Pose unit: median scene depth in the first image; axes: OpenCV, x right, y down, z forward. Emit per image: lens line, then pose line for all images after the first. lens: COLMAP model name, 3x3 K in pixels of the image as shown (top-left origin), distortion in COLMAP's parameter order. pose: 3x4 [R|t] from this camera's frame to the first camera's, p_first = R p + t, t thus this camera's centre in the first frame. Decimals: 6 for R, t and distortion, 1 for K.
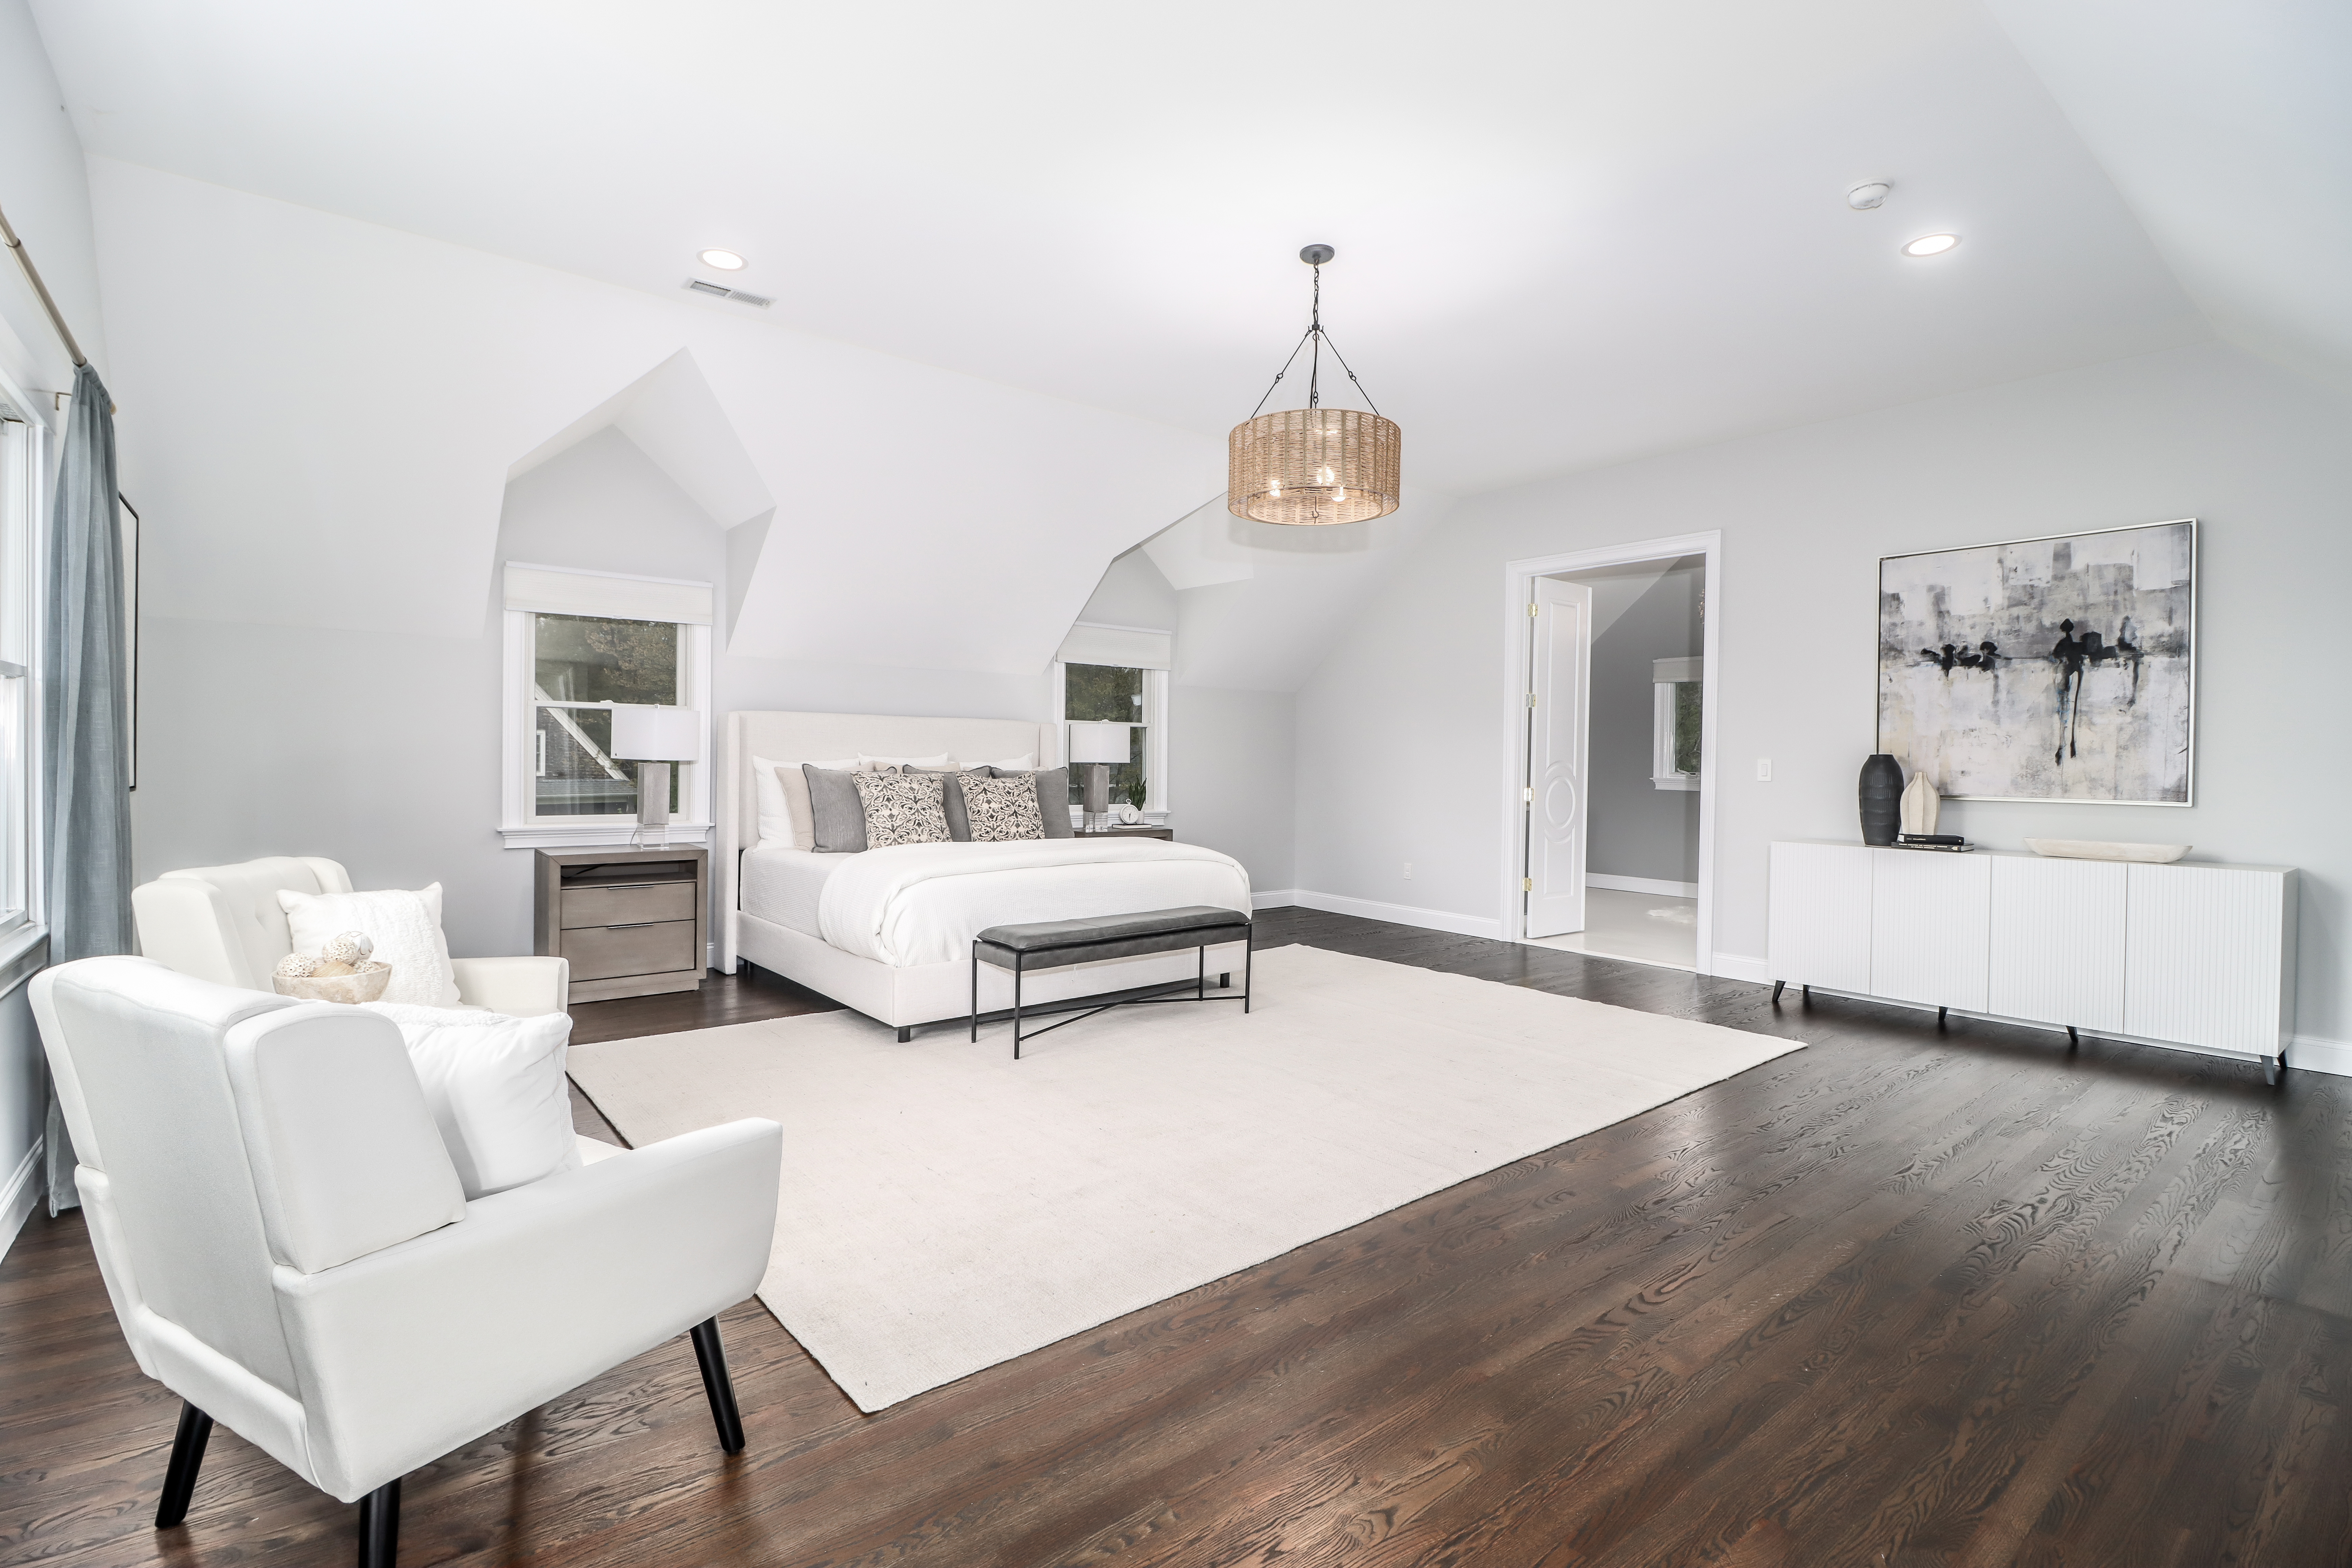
lens RADIAL K [[1135.6, 0, 1176.0], [0, 1135.6, 784.0], [0, 0, 1]] dist [-0.003522, -0.000697]
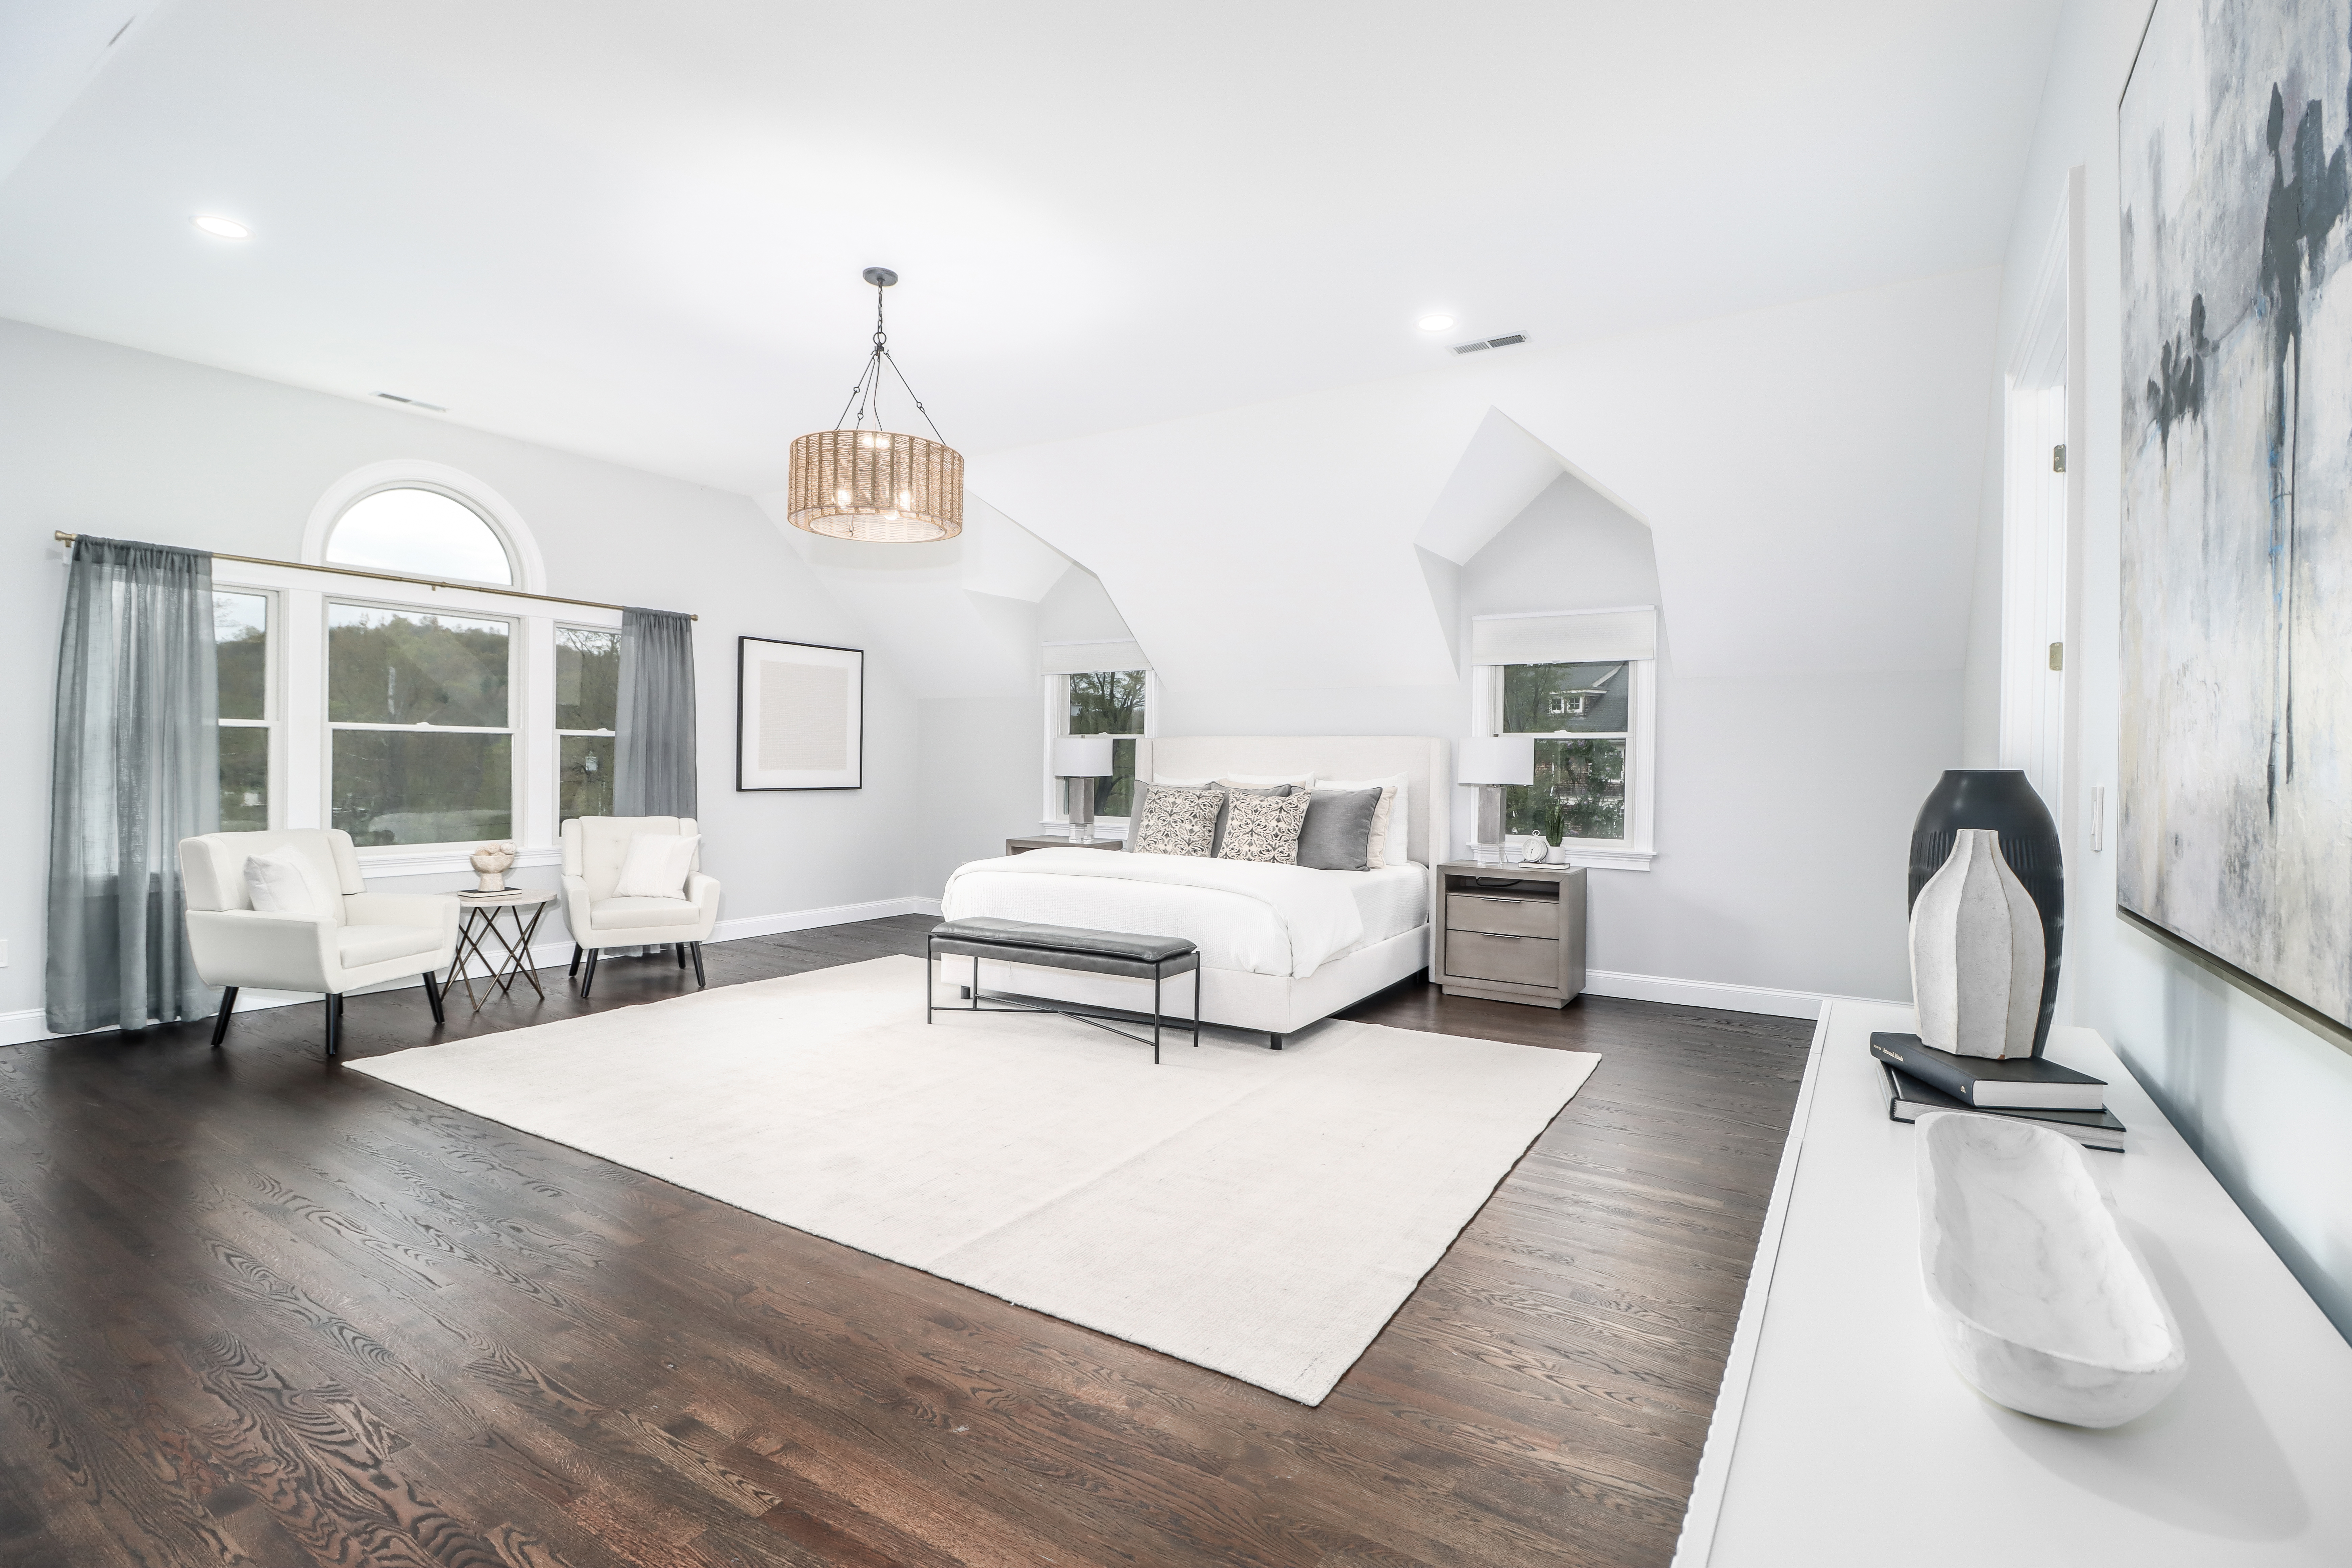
lens RADIAL K [[1112.4, 0, 1176.0], [0, 1112.4, 784.0], [0, 0, 1]] dist [-0.045143, 0.000140]
pose [[0.328142, 0.008326, -0.944592, 0.866490], [-0.043308, 0.999042, -0.006239, -0.007896], [0.943635, 0.042956, 0.328189, 0.725004]]
